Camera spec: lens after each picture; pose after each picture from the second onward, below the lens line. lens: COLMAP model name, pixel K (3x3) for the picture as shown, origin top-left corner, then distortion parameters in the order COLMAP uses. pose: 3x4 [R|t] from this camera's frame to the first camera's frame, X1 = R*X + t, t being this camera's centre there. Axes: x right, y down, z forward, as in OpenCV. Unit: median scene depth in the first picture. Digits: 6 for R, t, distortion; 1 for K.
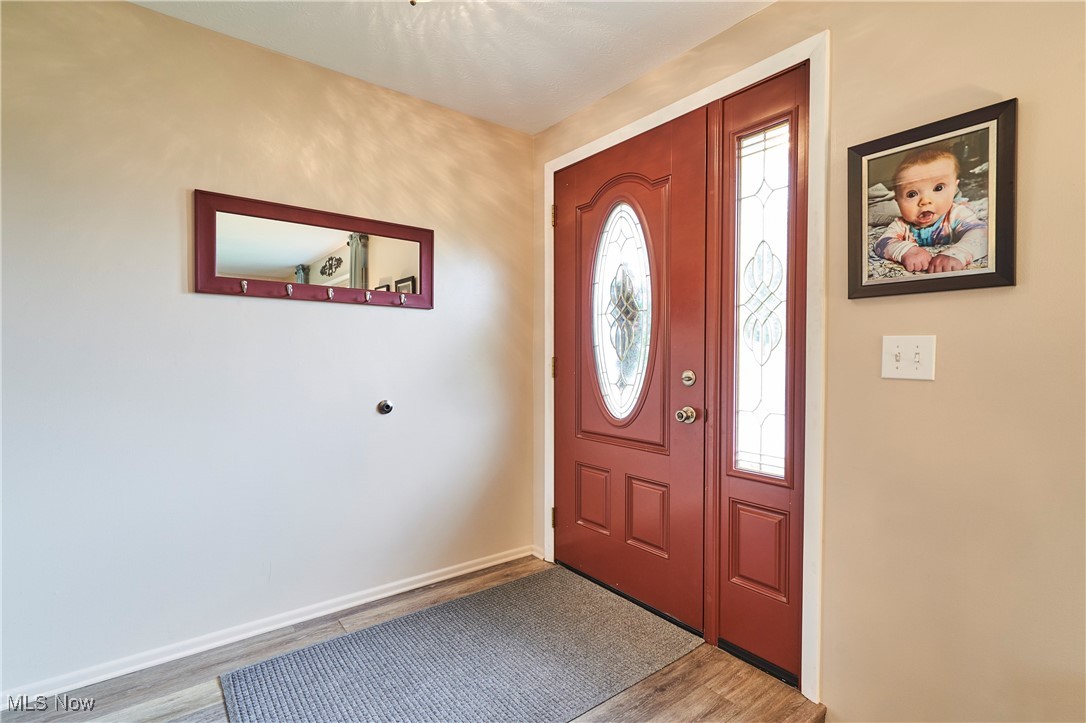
lens RADIAL K [[513.2, 0, 542.6], [0, 513.2, 365.9], [0, 0, 1]] dist [0.004560, -0.000377]
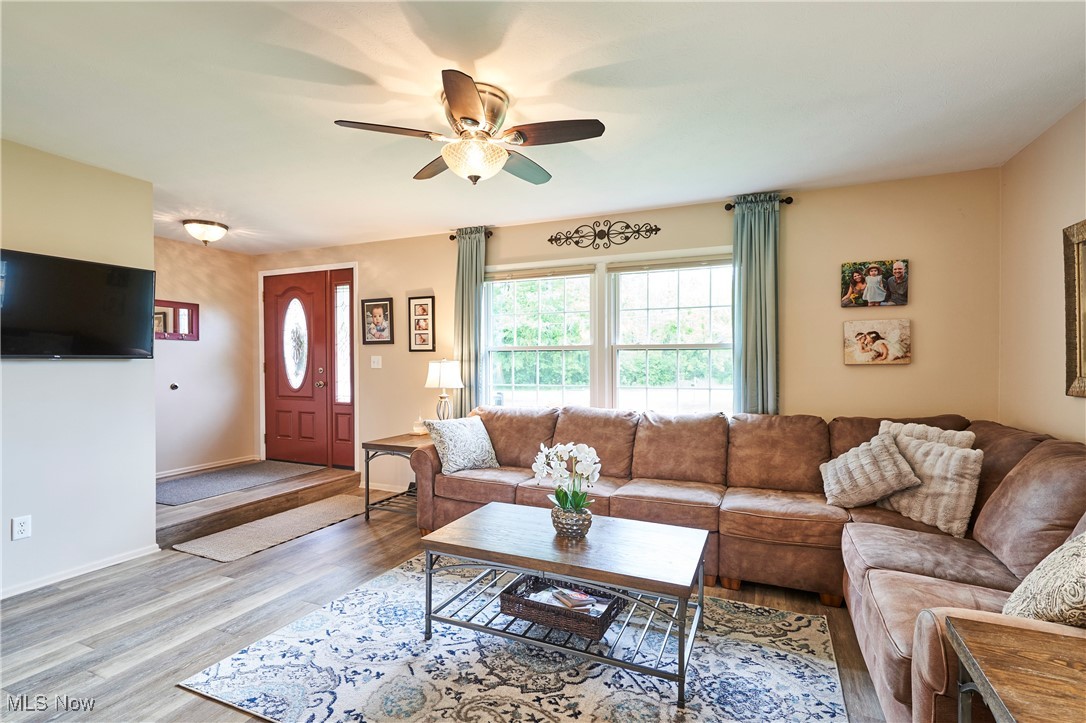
lens RADIAL K [[513.2, 0, 543.4], [0, 513.2, 367.9], [0, 0, 1]] dist [0.004560, -0.000377]
pose [[0.878318, -0.011257, 0.477944, 0.026226], [0.014108, 0.999898, -0.002376, 0.033213], [-0.477868, 0.008830, 0.878387, -1.913323]]
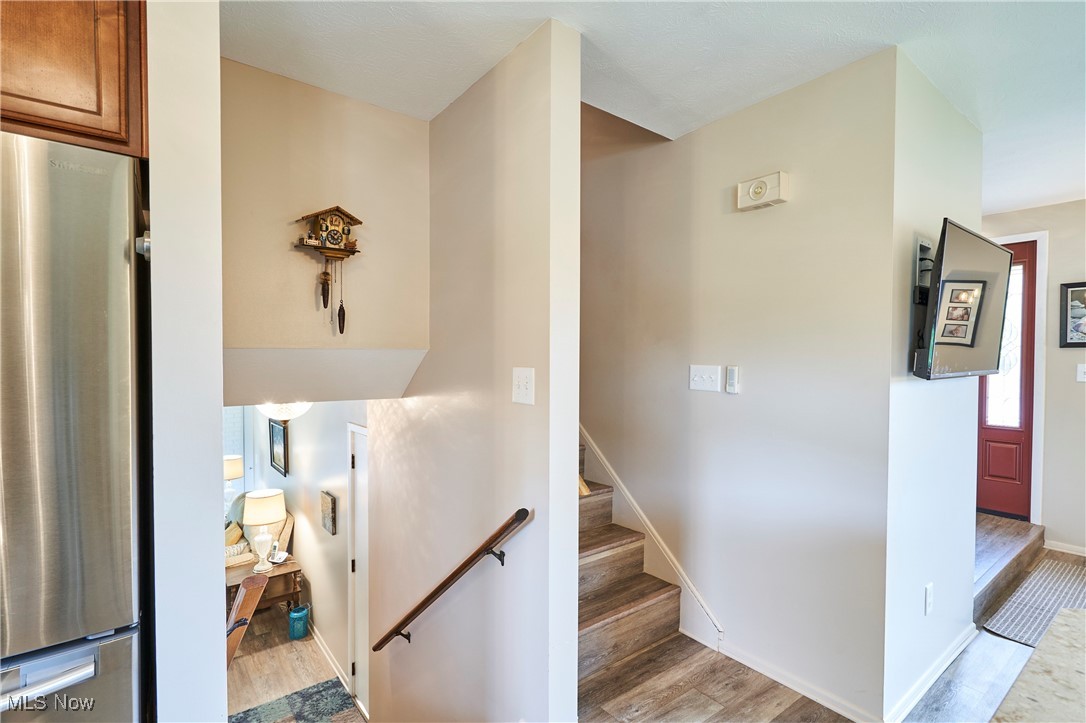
lens RADIAL K [[513.2, 0, 542.3], [0, 513.2, 364.0], [0, 0, 1]] dist [0.004560, -0.000377]
pose [[0.999985, 0.000795, 0.005393, -1.376607], [-0.000781, 0.999996, -0.002643, -0.037174], [-0.005396, 0.002639, 0.999982, -1.035033]]
